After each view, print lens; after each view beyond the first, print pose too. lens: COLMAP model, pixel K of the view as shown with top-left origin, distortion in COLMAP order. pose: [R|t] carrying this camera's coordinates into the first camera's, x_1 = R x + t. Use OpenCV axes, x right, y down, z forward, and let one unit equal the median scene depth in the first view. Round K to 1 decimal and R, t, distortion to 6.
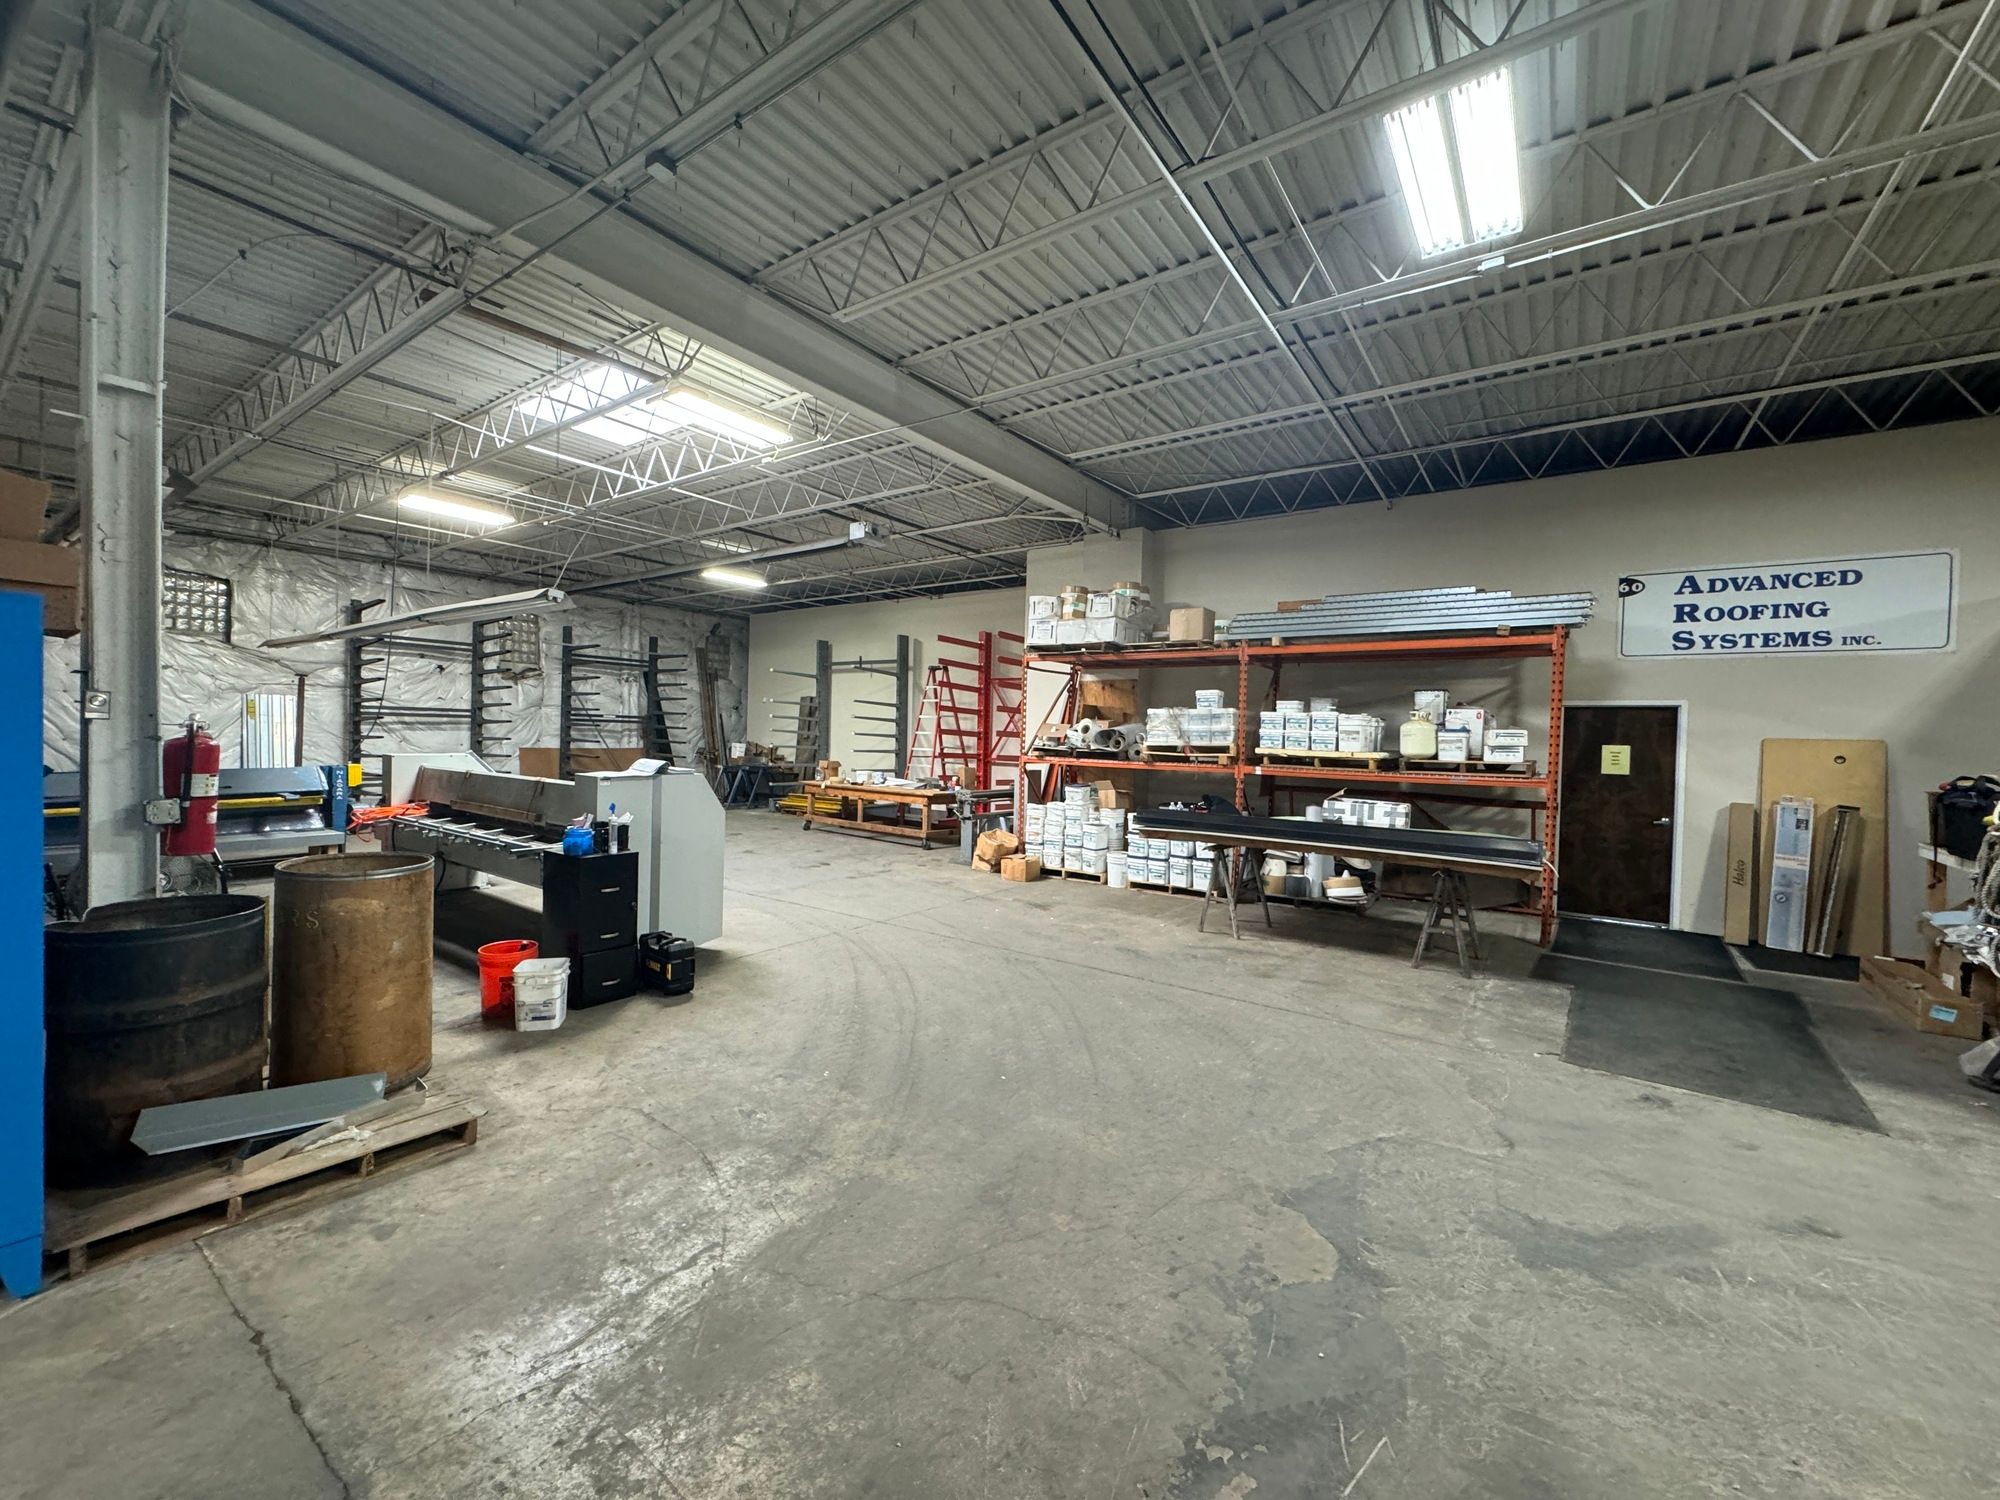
lens RADIAL K [[795.6, 0, 998.4], [0, 795.6, 749.5], [0, 0, 1]] dist [-0.001419, -0.000385]
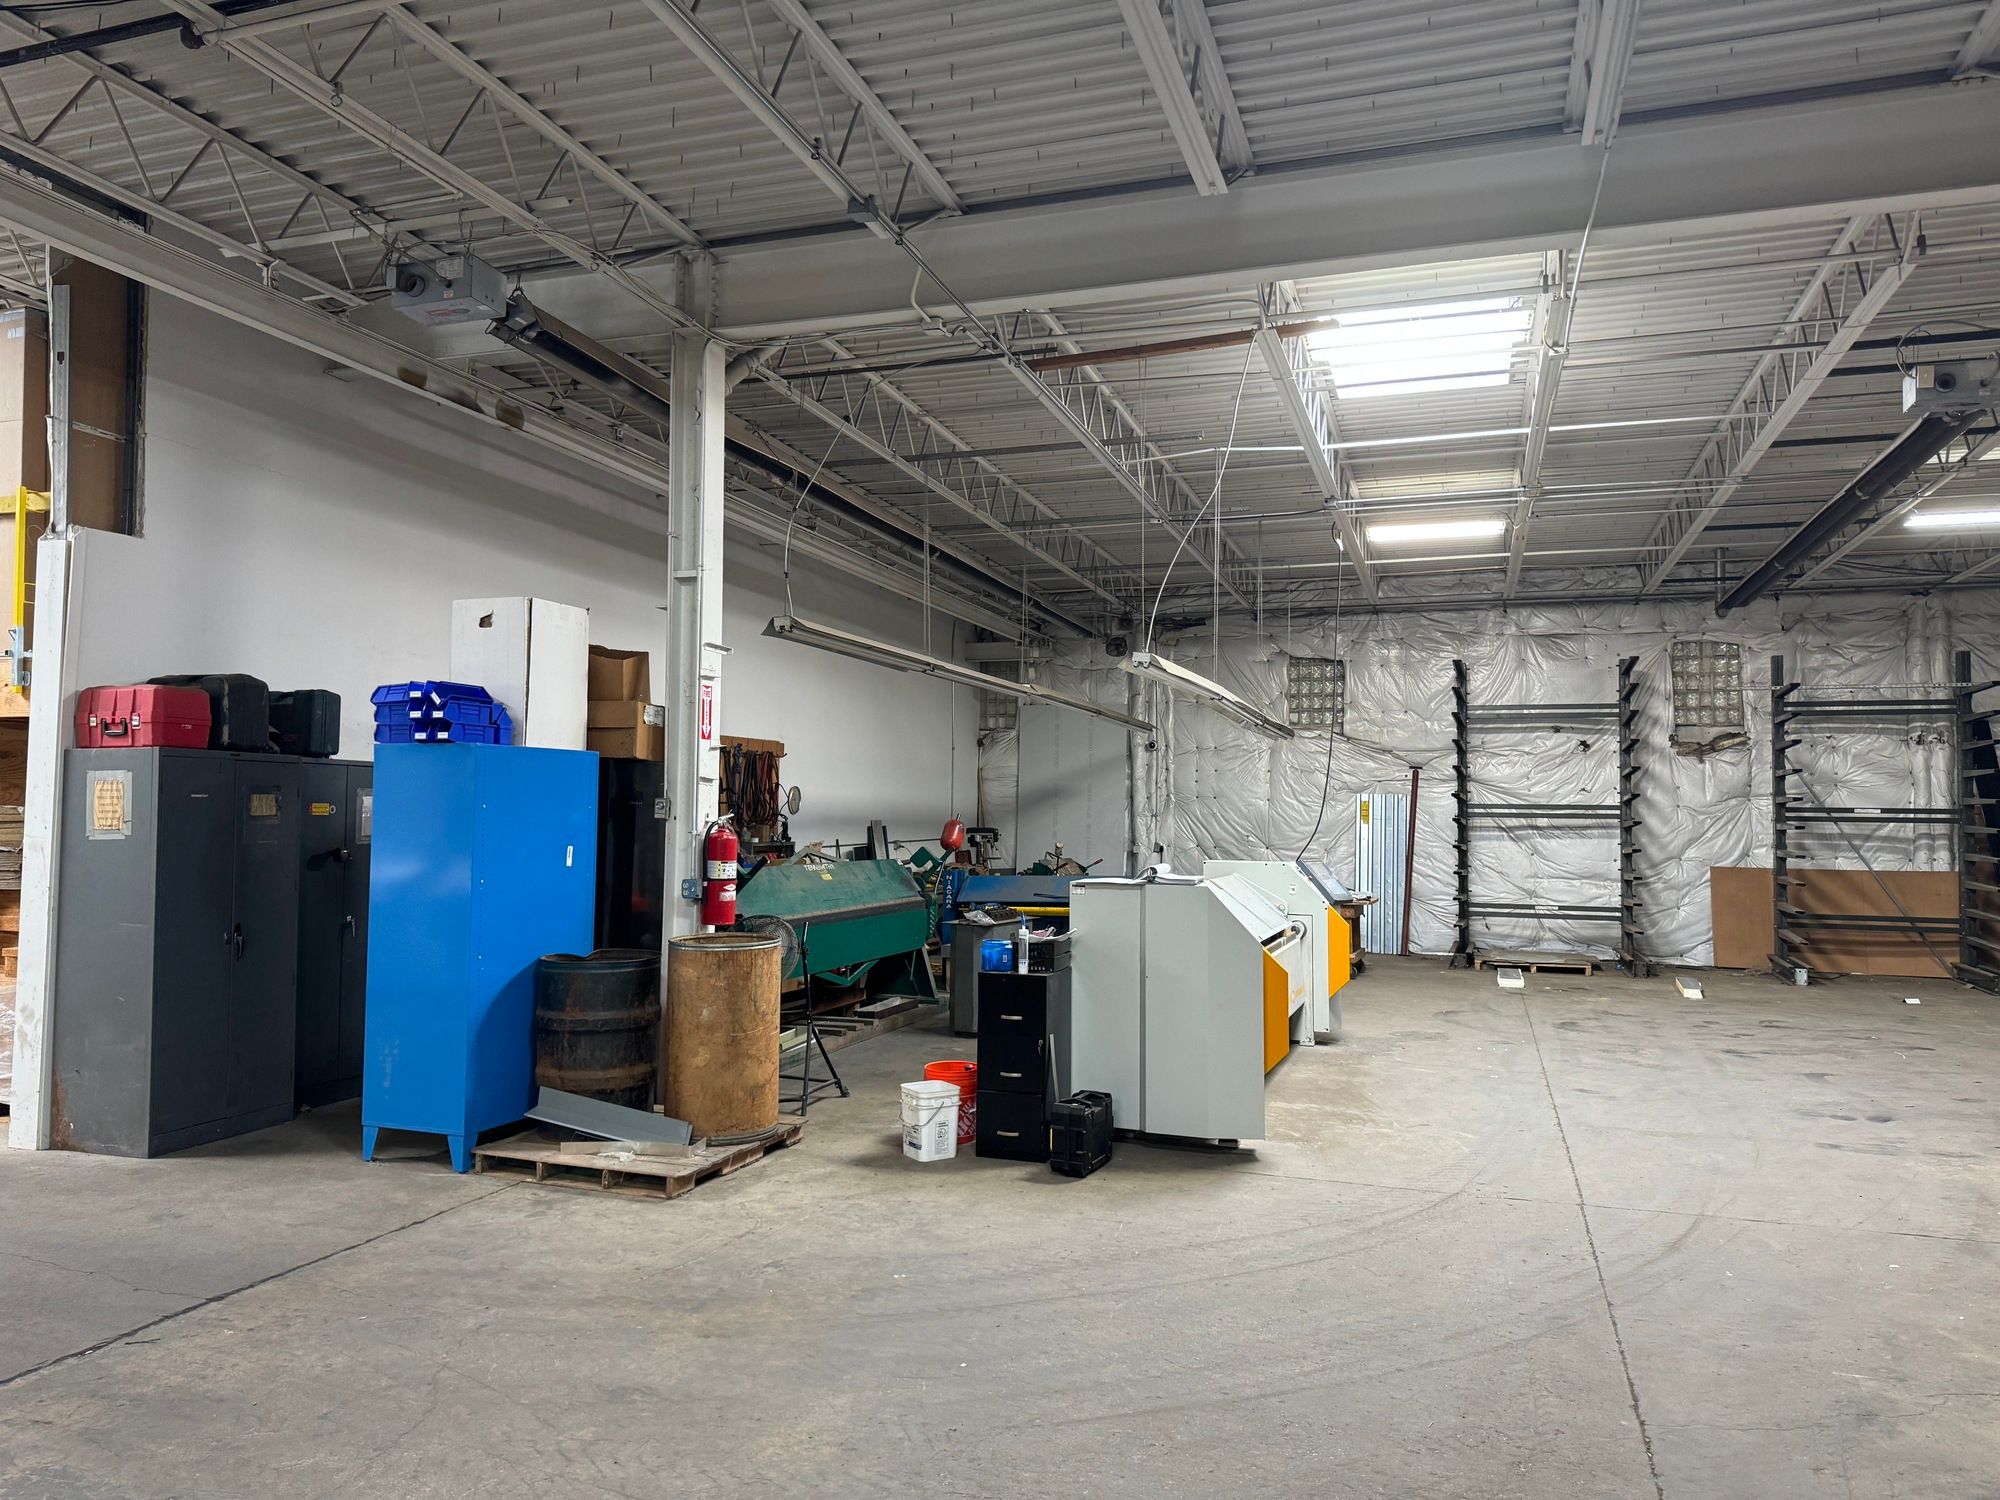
lens RADIAL K [[1413.1, 0, 1002.4], [0, 1413.1, 743.7], [0, 0, 1]] dist [0.039735, -0.040011]
pose [[0.286570, -0.070632, -0.955452, 0.373441], [-0.021947, 0.996533, -0.080252, 0.004586], [0.957808, 0.043967, 0.284027, 0.229616]]
